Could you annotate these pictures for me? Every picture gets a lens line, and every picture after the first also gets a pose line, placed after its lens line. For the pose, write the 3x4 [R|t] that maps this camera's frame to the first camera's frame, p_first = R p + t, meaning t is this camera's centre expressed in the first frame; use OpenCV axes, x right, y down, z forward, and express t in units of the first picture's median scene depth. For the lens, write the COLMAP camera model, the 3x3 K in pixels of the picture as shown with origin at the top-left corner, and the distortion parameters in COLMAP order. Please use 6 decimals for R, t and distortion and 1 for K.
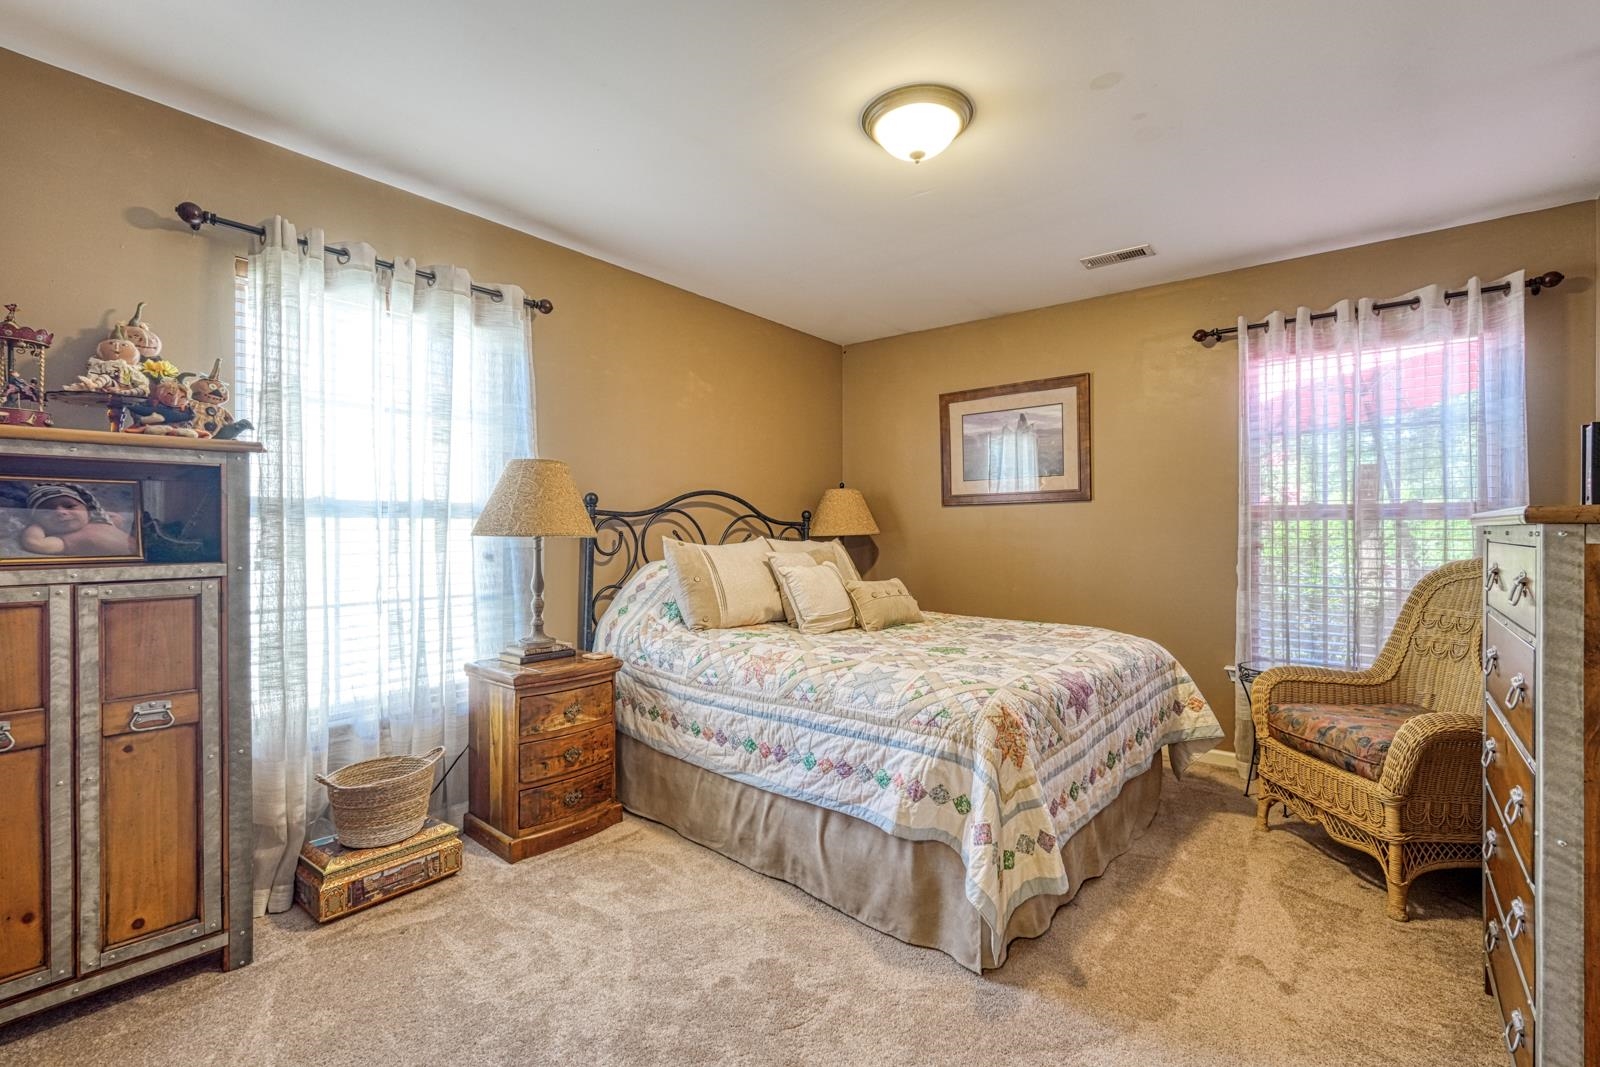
lens RADIAL K [[706.2, 0, 794.6], [0, 706.2, 530.8], [0, 0, 1]] dist [0.000931, 0.000419]
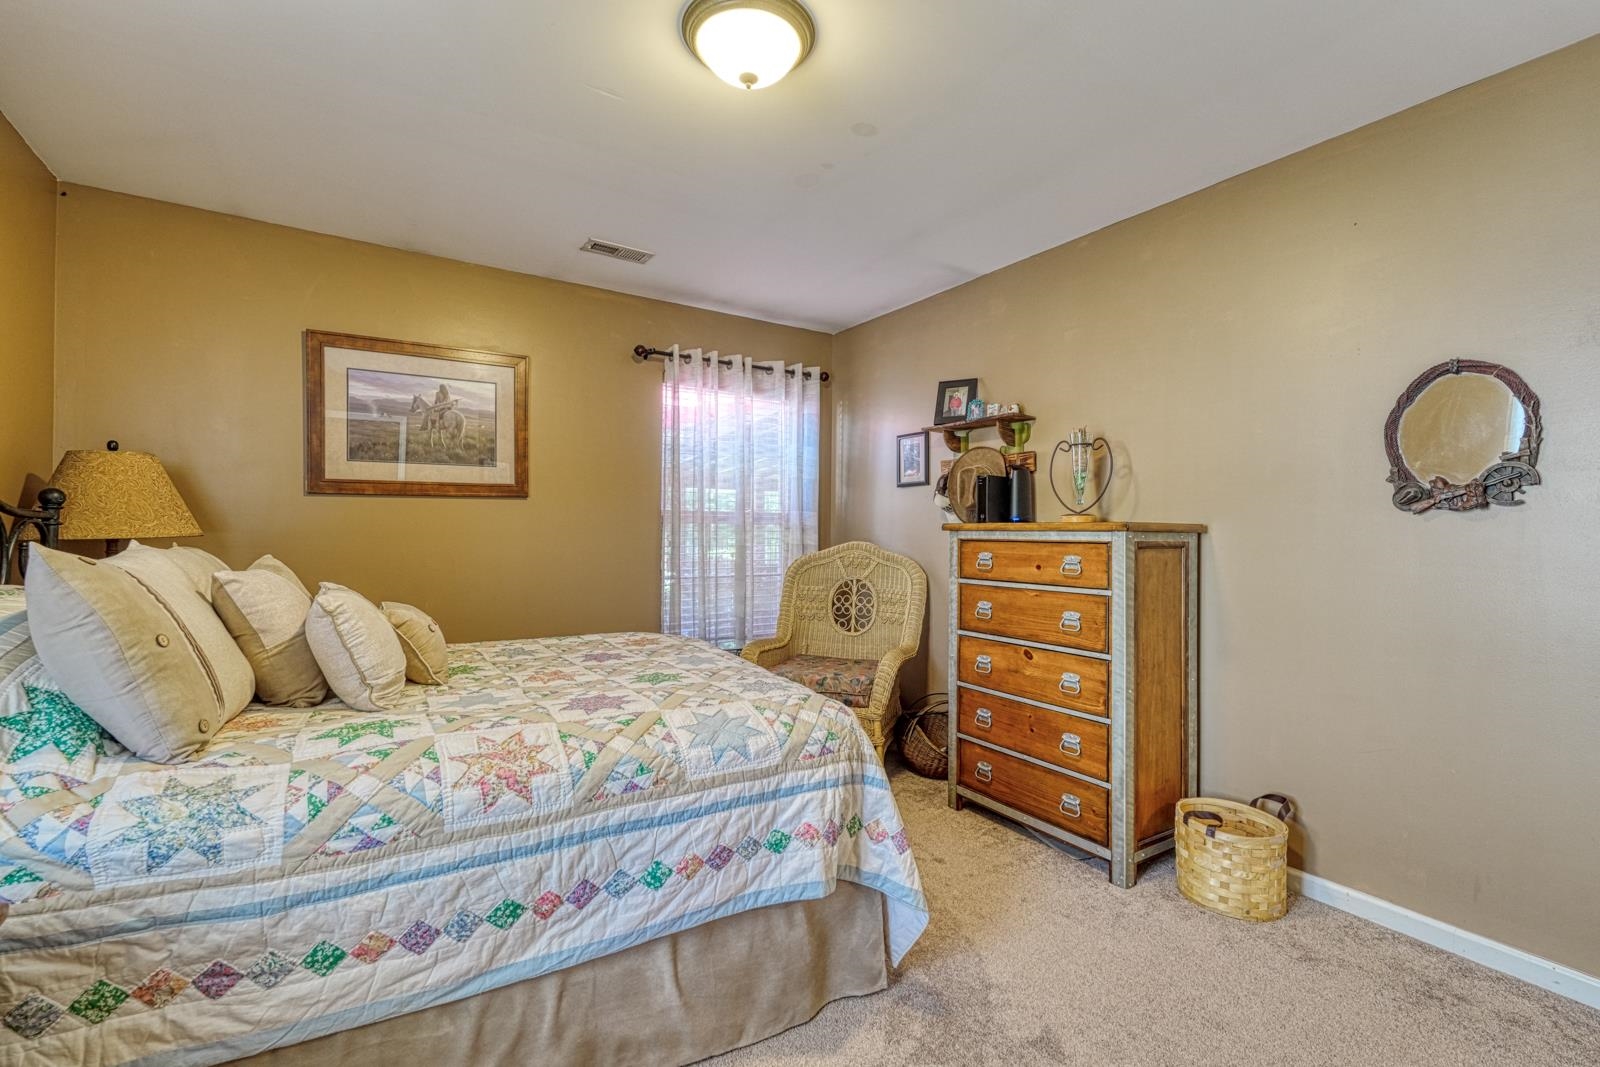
lens RADIAL K [[706.2, 0, 803.5], [0, 706.2, 531.7], [0, 0, 1]] dist [0.000931, 0.000419]
pose [[0.311389, 0.003504, 0.950276, -0.512076], [-0.005187, 0.999985, -0.001987, 0.000828], [-0.950268, -0.004311, 0.311403, 0.591507]]
